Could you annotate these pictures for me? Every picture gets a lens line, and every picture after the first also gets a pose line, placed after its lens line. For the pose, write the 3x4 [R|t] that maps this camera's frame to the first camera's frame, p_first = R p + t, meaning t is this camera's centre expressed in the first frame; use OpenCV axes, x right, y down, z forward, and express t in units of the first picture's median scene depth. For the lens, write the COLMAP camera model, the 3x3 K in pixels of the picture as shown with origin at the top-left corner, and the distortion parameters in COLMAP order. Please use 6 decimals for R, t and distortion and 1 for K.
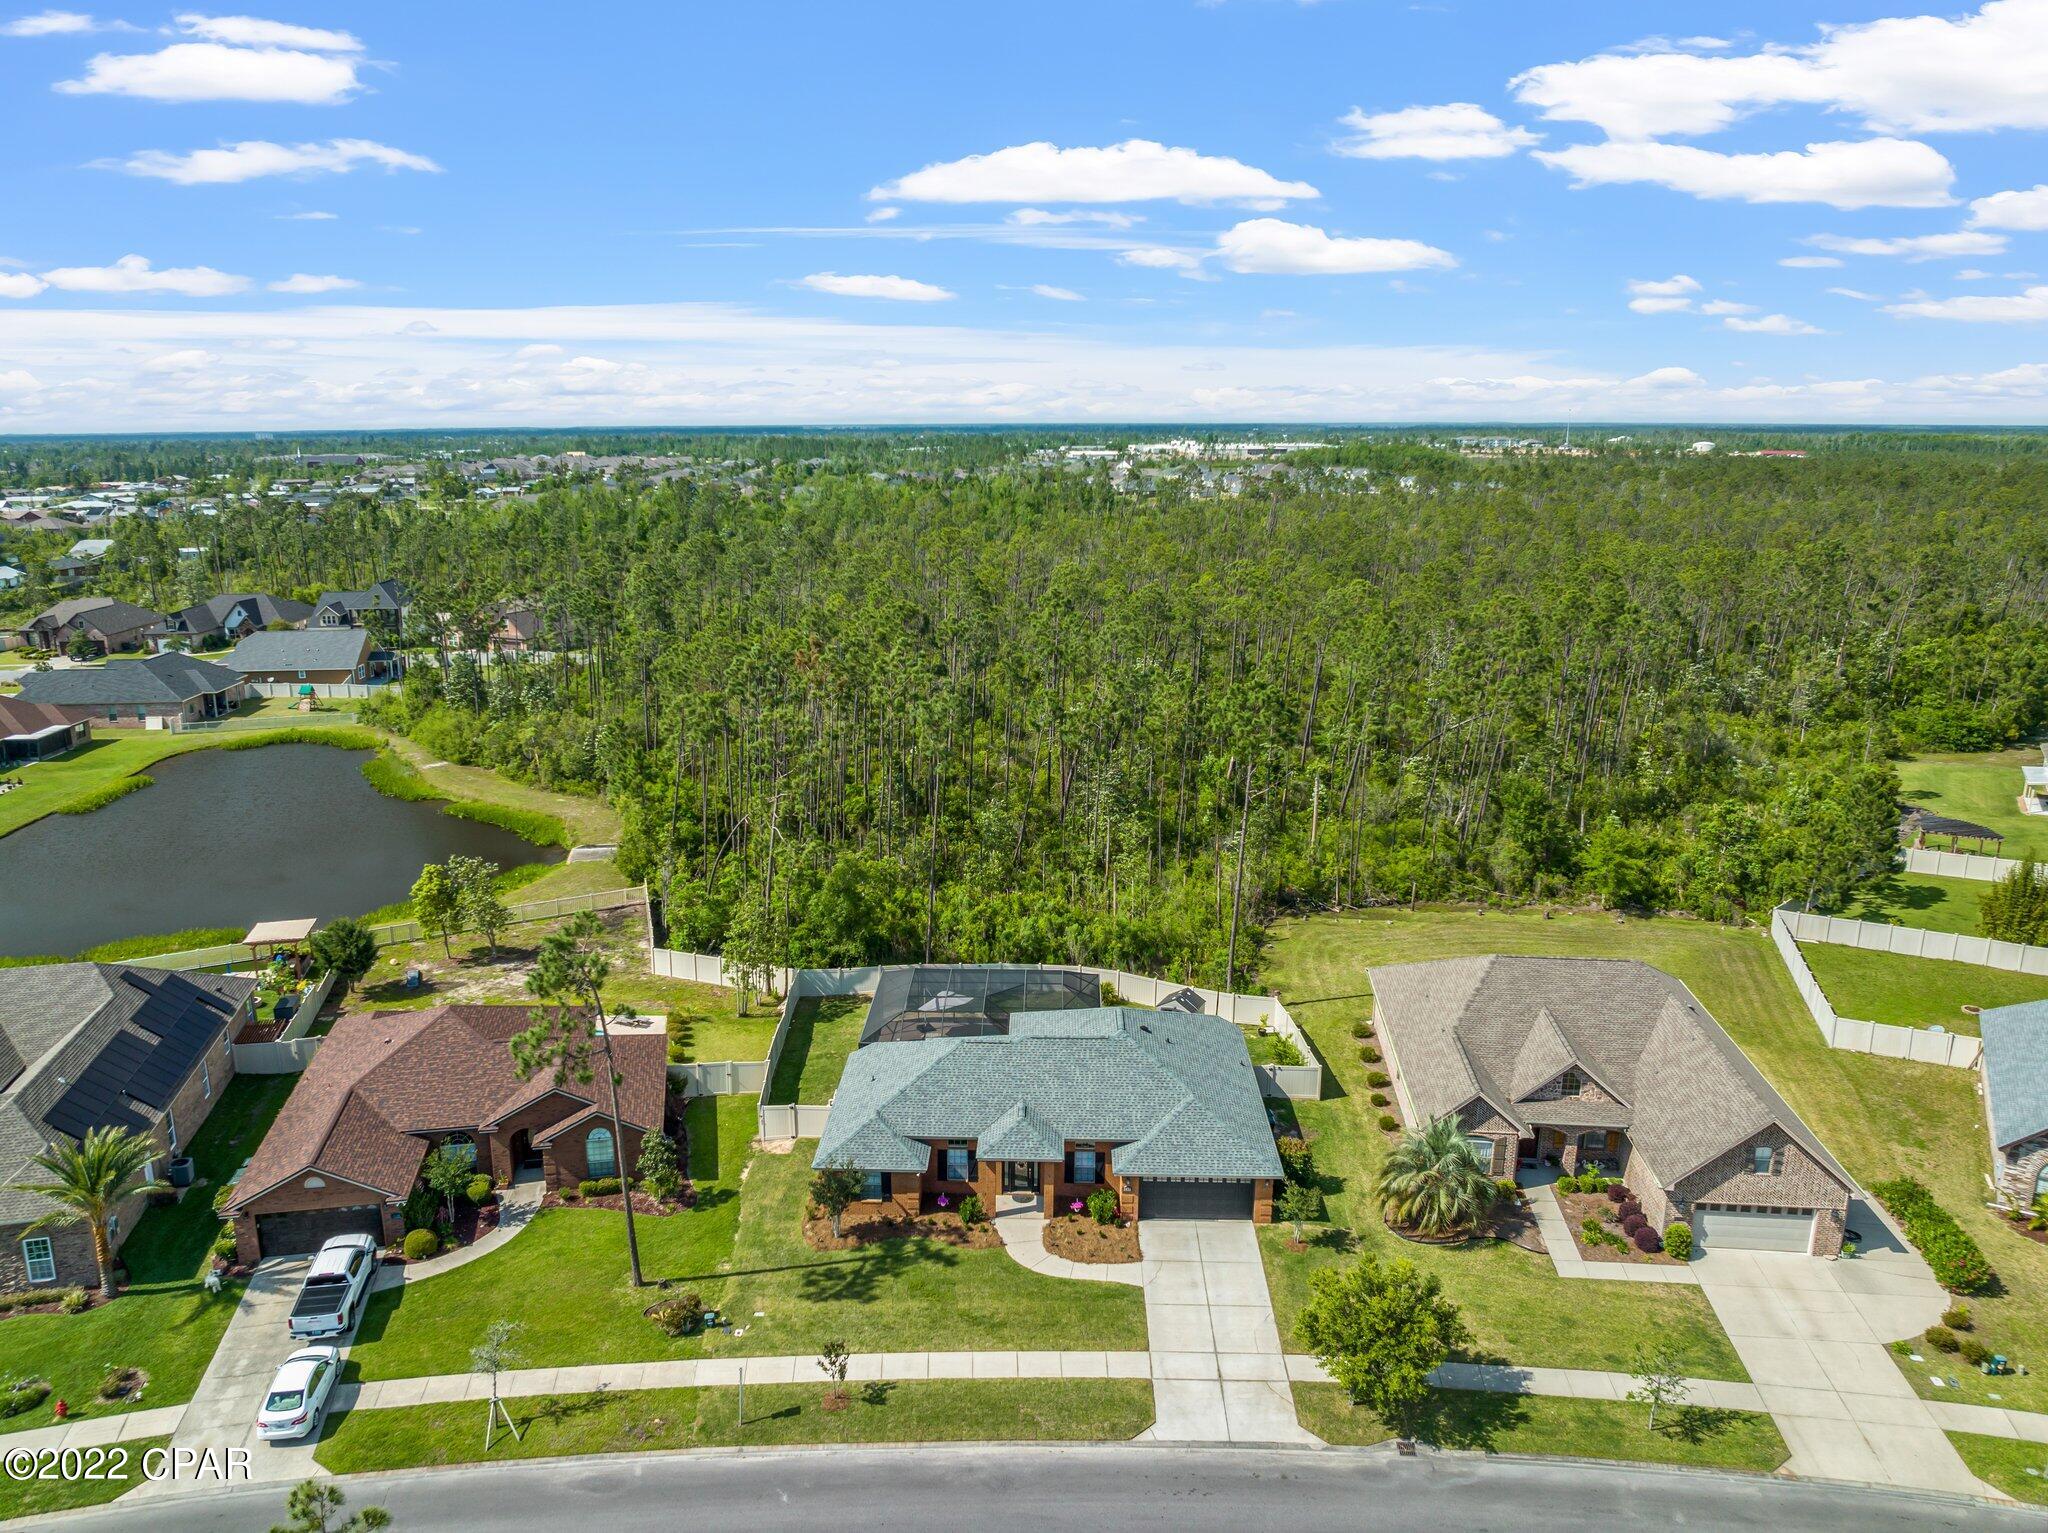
lens RADIAL K [[1444.9, 0, 1022.4], [0, 1444.9, 787.8], [0, 0, 1]] dist [-0.035815, 0.000201]
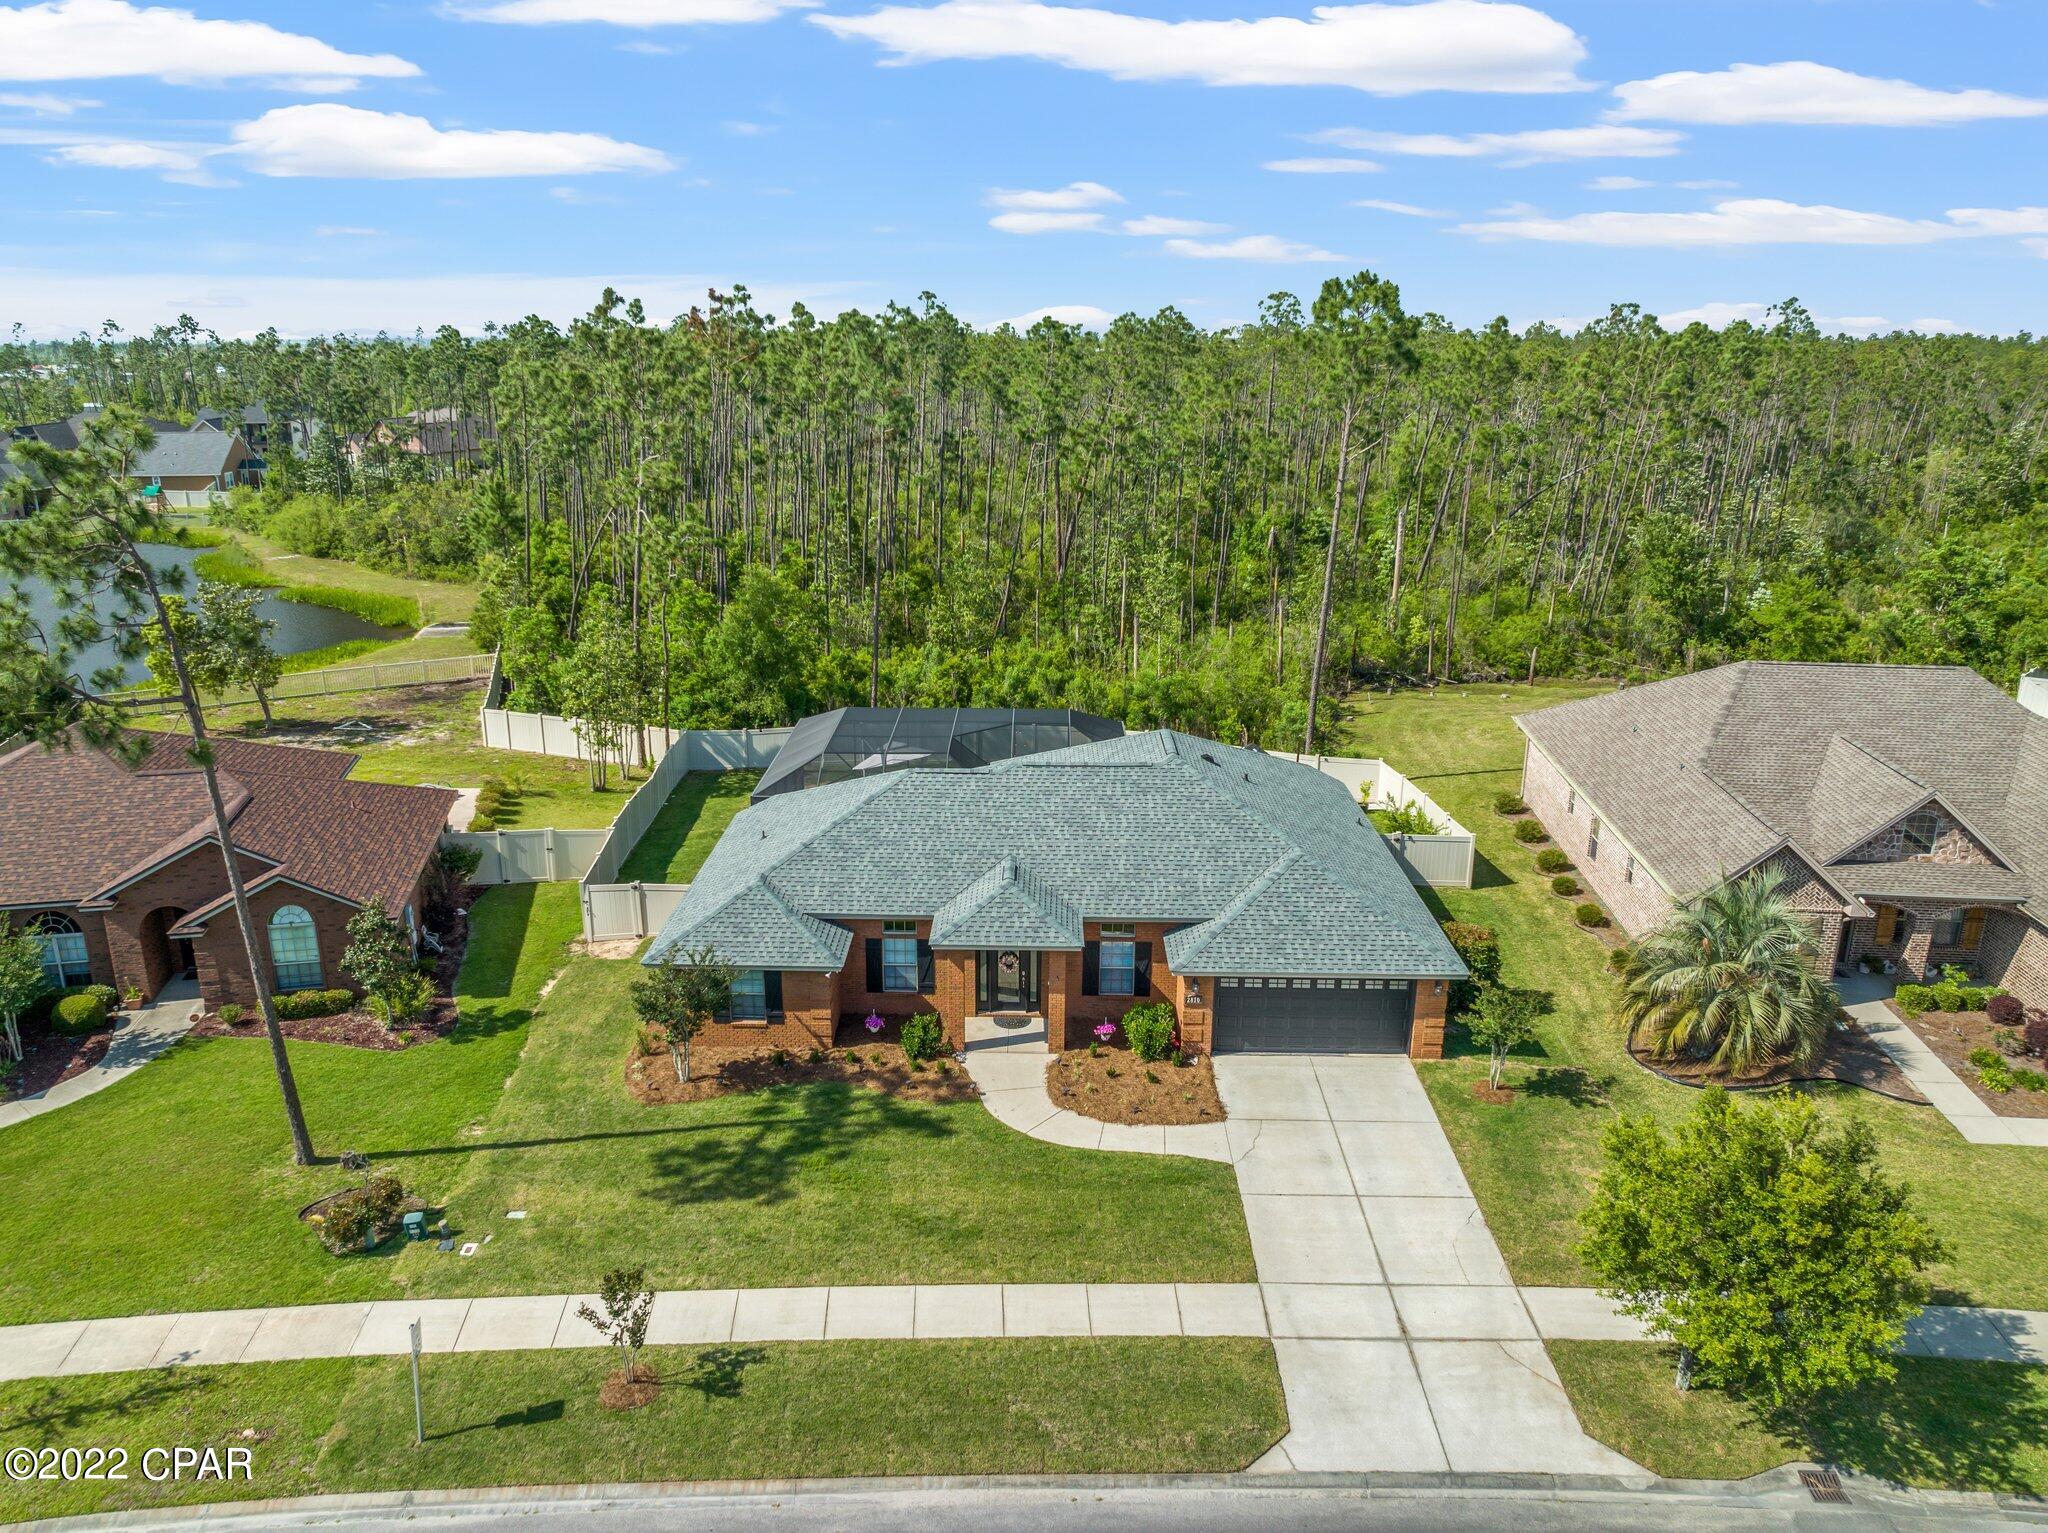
lens RADIAL K [[1450.8, 0, 1024.0], [0, 1450.8, 766.5], [0, 0, 1]] dist [-0.041994, 0.011476]
pose [[0.999921, -0.000326, 0.012530, -0.001971], [-0.000205, 0.999103, 0.042345, 0.160077], [-0.012533, -0.042344, 0.999024, 0.425127]]
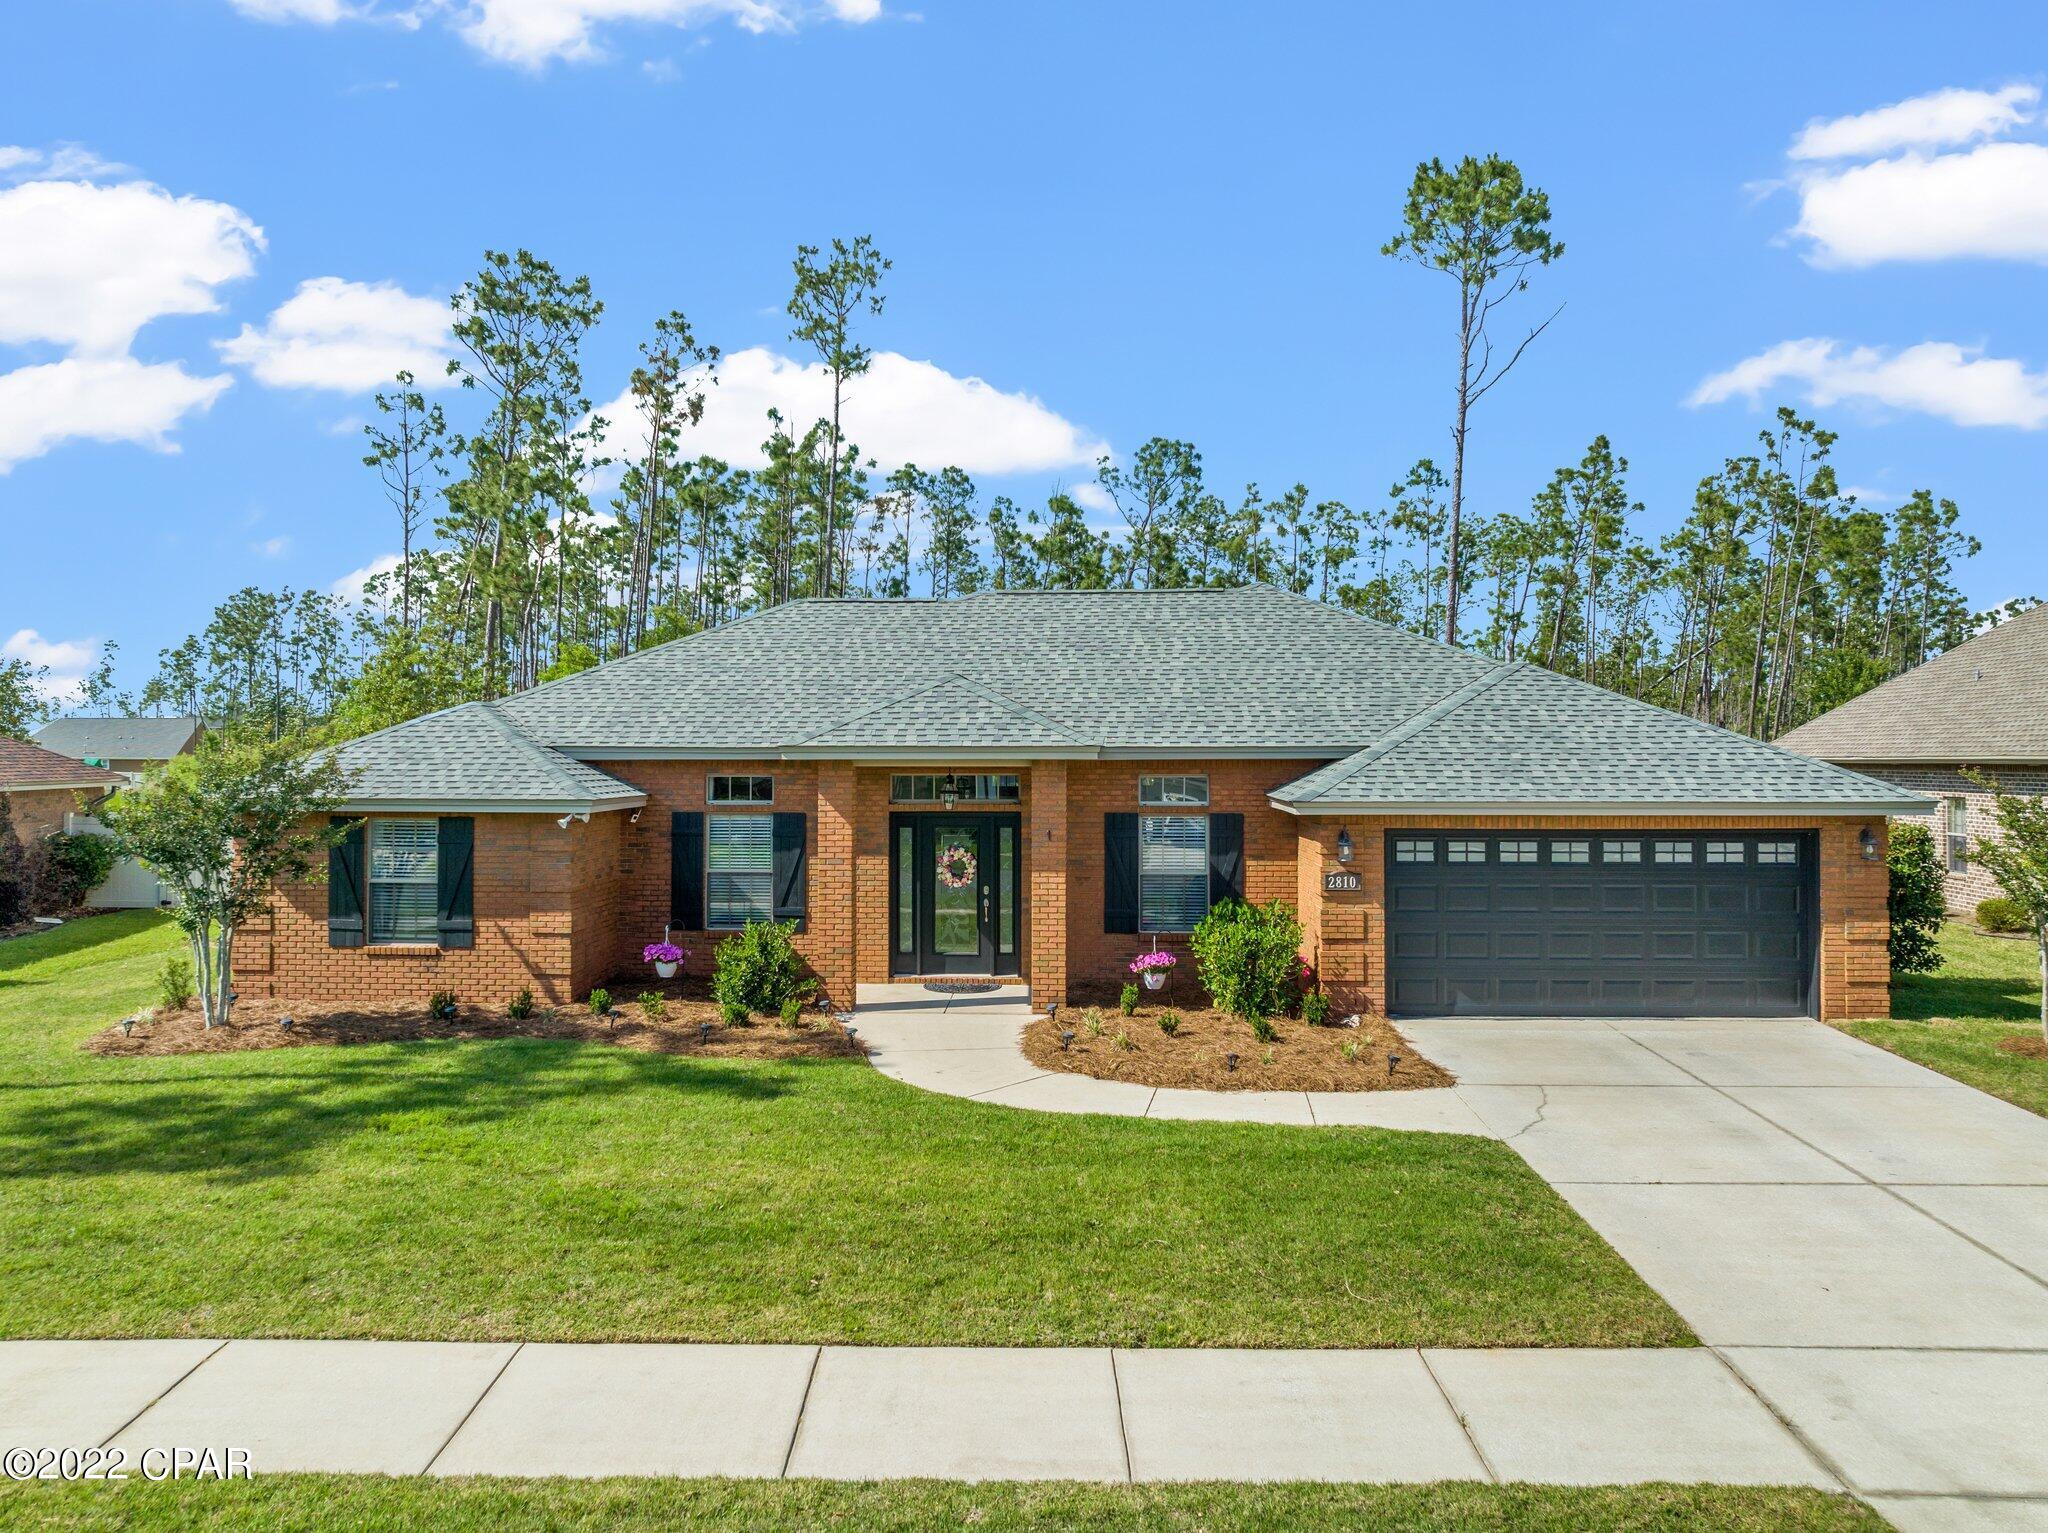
lens RADIAL K [[1450.8, 0, 1024.0], [0, 1450.8, 766.5], [0, 0, 1]] dist [-0.041994, 0.011476]
pose [[0.999948, 0.002220, -0.009920, 0.016266], [-0.004589, 0.969338, -0.245689, 0.321123], [0.009070, 0.245721, 0.969298, 0.728071]]
